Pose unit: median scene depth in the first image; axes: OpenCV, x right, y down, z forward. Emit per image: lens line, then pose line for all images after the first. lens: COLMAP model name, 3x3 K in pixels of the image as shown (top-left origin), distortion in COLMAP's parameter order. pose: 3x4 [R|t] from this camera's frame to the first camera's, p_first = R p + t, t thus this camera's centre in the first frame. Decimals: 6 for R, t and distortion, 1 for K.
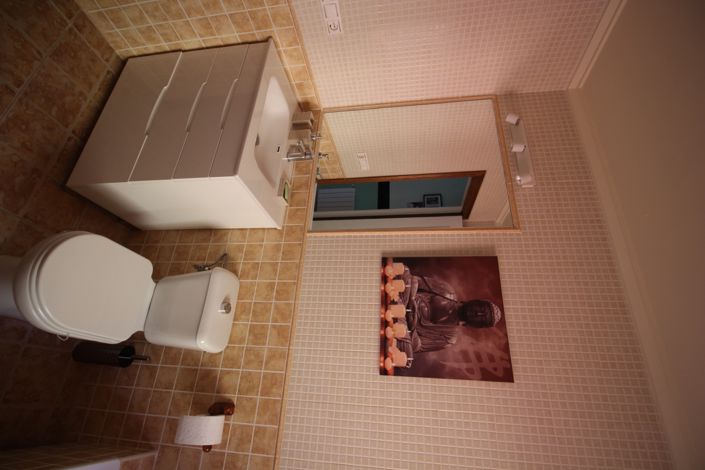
lens RADIAL K [[330.9, 0, 354.3], [0, 330.9, 237.5], [0, 0, 1]] dist [-0.013947, -0.003221]
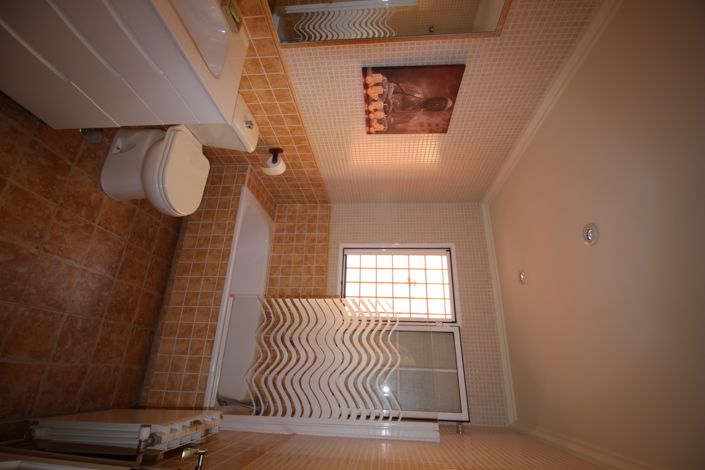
lens RADIAL K [[330.9, 0, 353.9], [0, 330.9, 235.8], [0, 0, 1]] dist [-0.013947, -0.003221]
pose [[0.982521, -0.169139, -0.077740, 0.053090], [0.066605, -0.070549, 0.995282, -1.141524], [-0.173826, -0.983064, -0.058051, 0.580407]]
